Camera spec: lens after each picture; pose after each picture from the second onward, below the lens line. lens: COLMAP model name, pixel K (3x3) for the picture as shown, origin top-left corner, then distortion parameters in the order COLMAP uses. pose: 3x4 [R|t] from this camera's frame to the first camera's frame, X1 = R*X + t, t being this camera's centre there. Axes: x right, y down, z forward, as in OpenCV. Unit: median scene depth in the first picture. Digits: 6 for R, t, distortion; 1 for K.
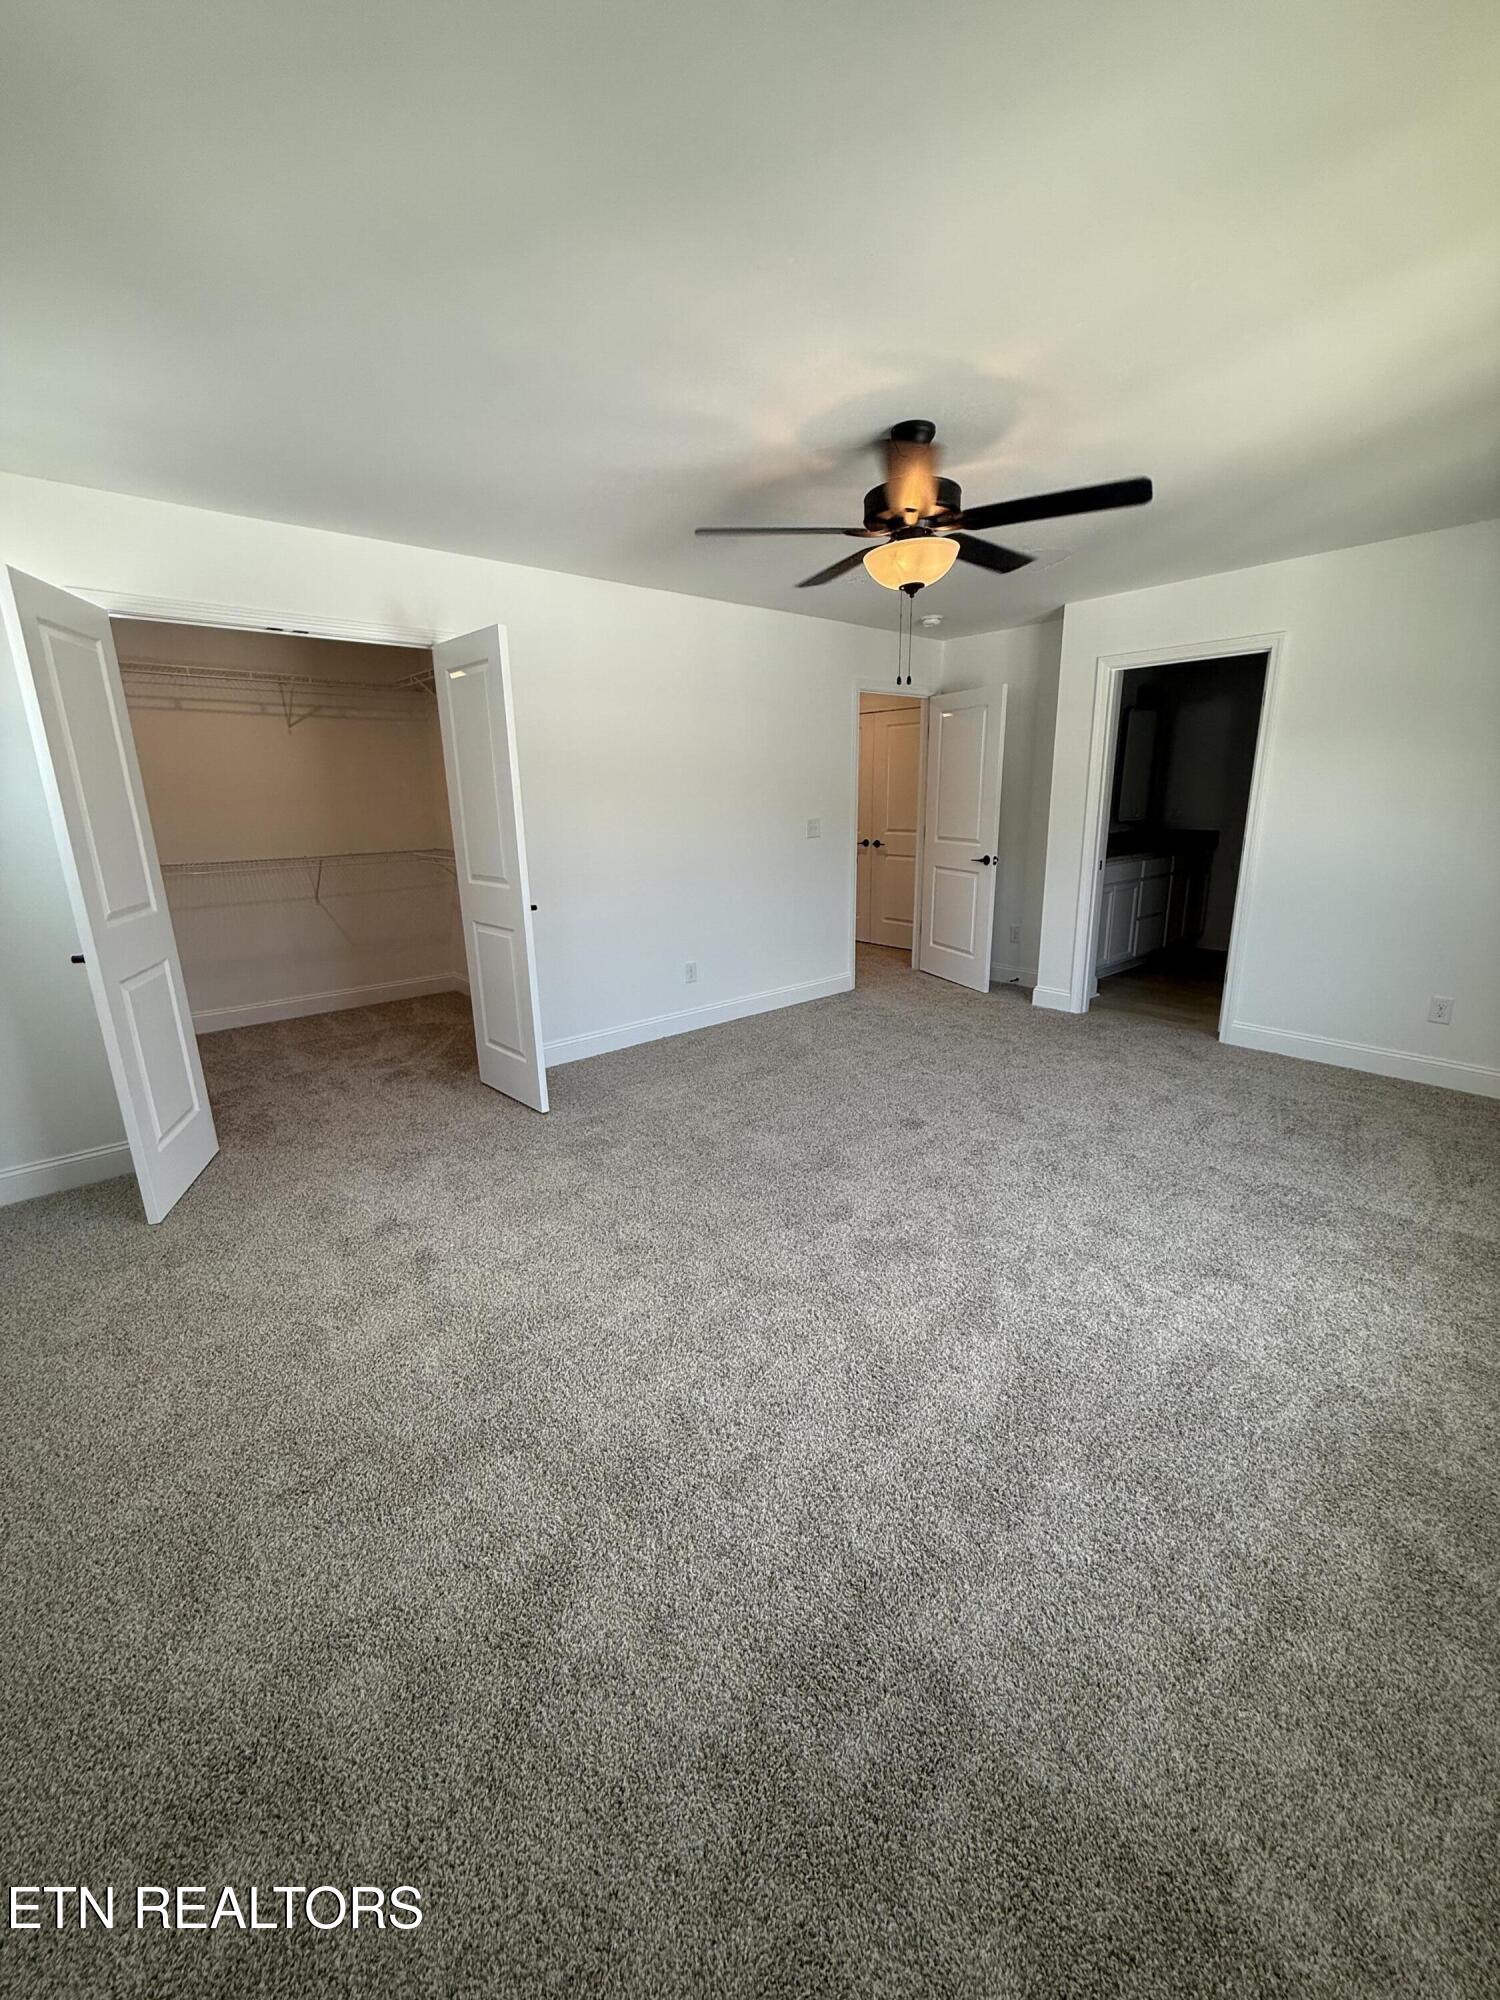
lens RADIAL K [[798.7, 0, 745.1], [0, 798.7, 998.6], [0, 0, 1]] dist [-0.003543, 0.000190]
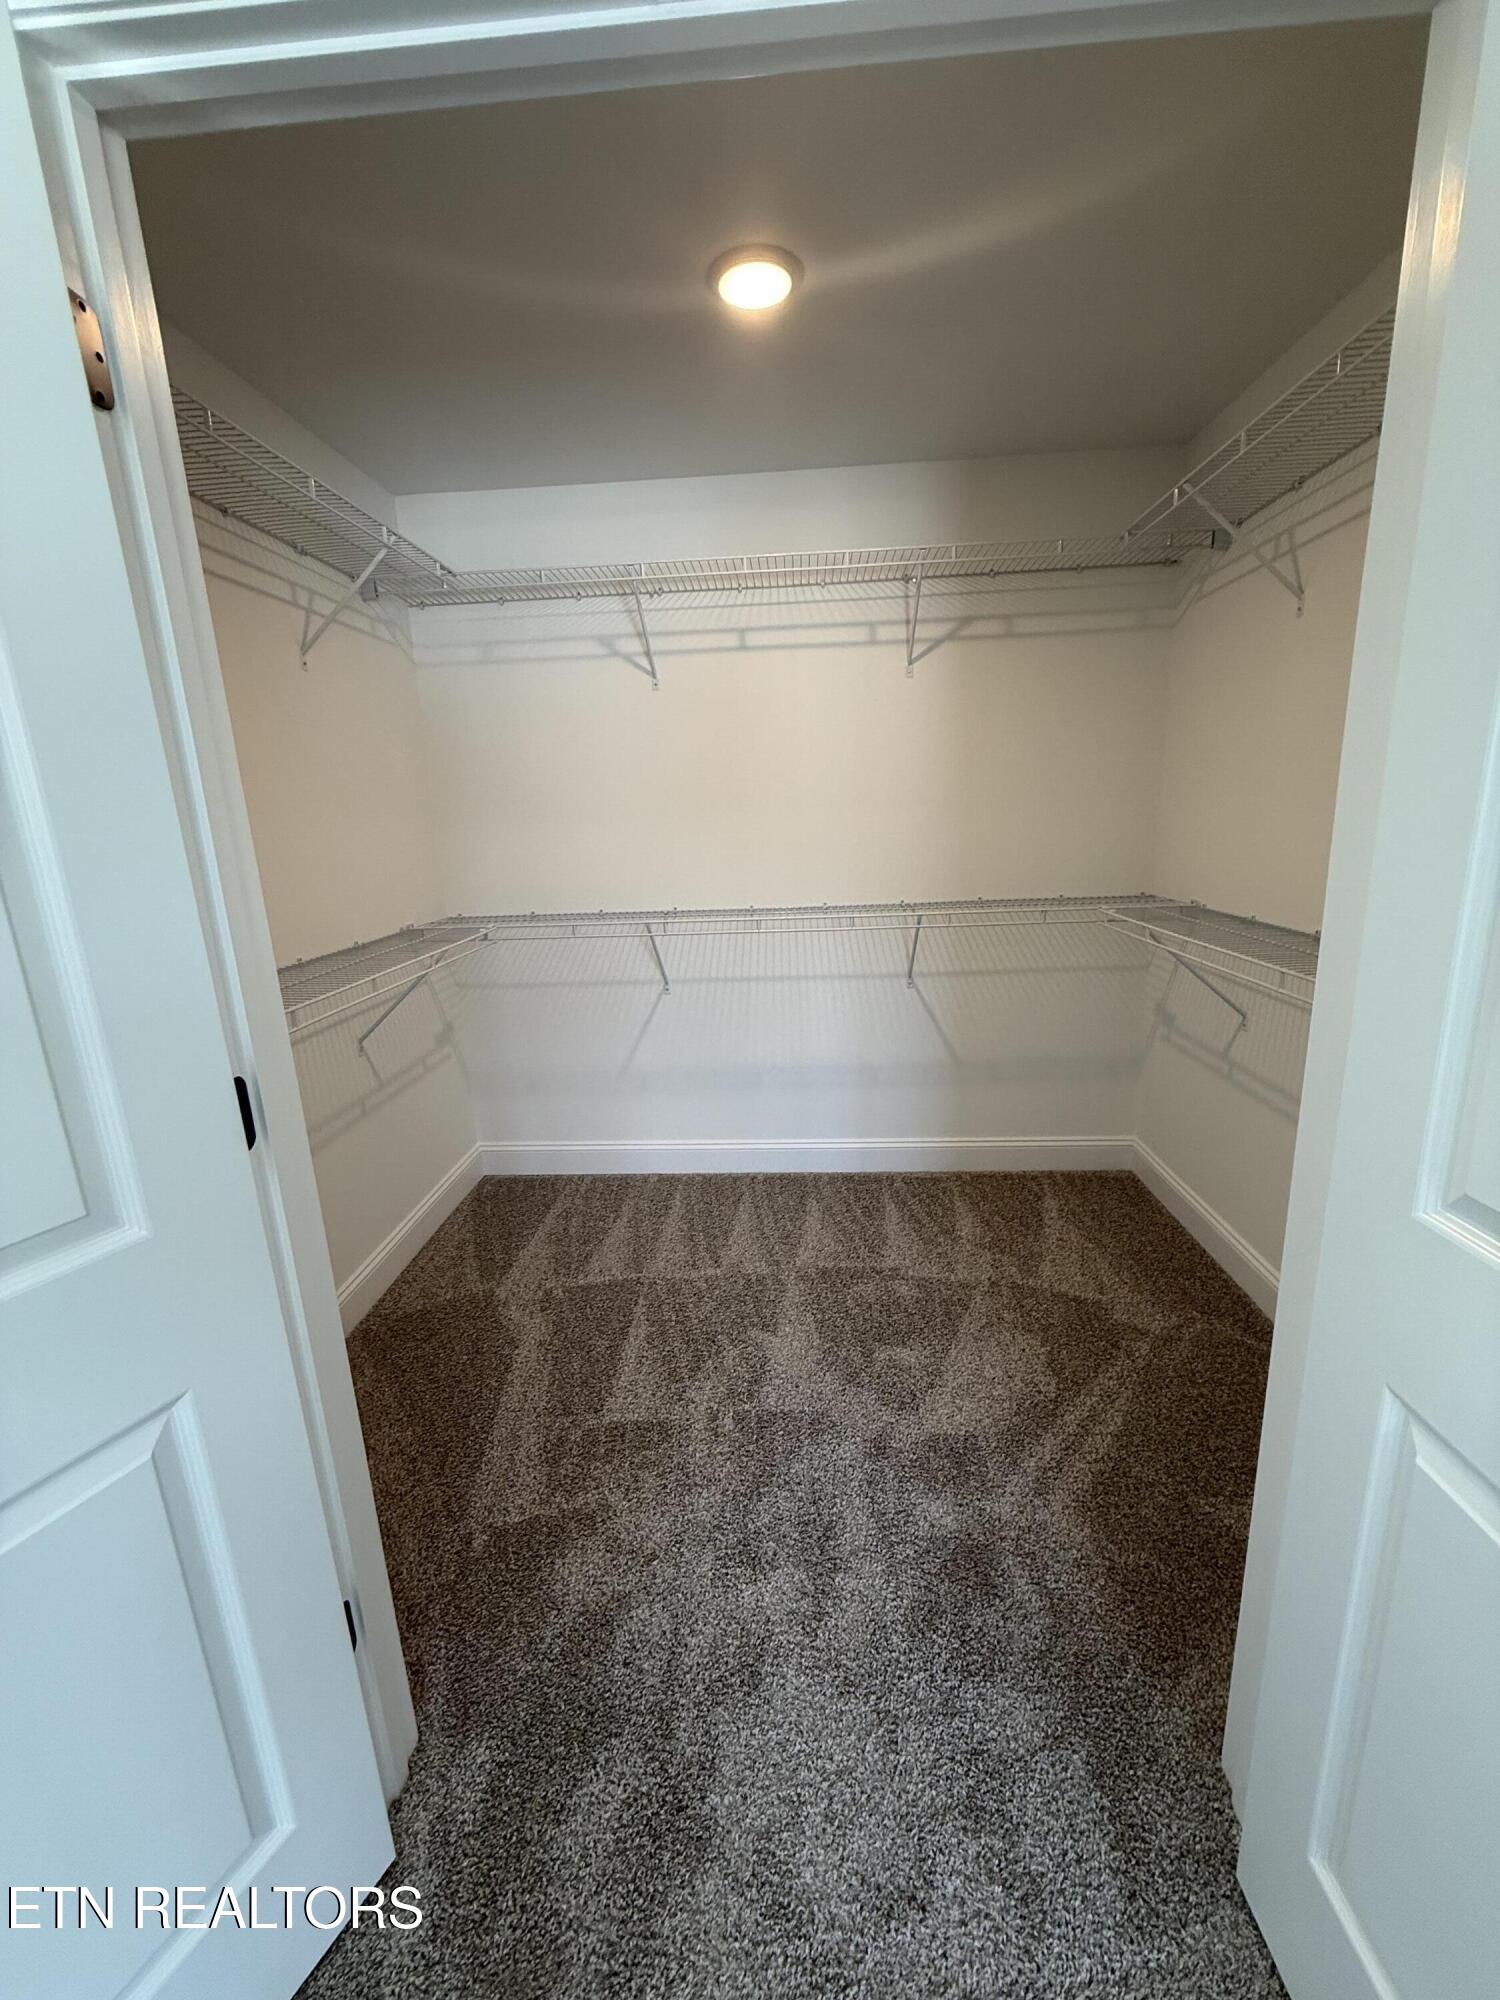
lens RADIAL K [[798.7, 0, 760.4], [0, 798.7, 999.0], [0, 0, 1]] dist [-0.003543, 0.000190]
pose [[0.724429, 0.153390, -0.672067, -0.256034], [-0.150855, 0.986574, 0.062563, -0.140720], [0.672640, 0.056062, 0.737843, 0.563498]]
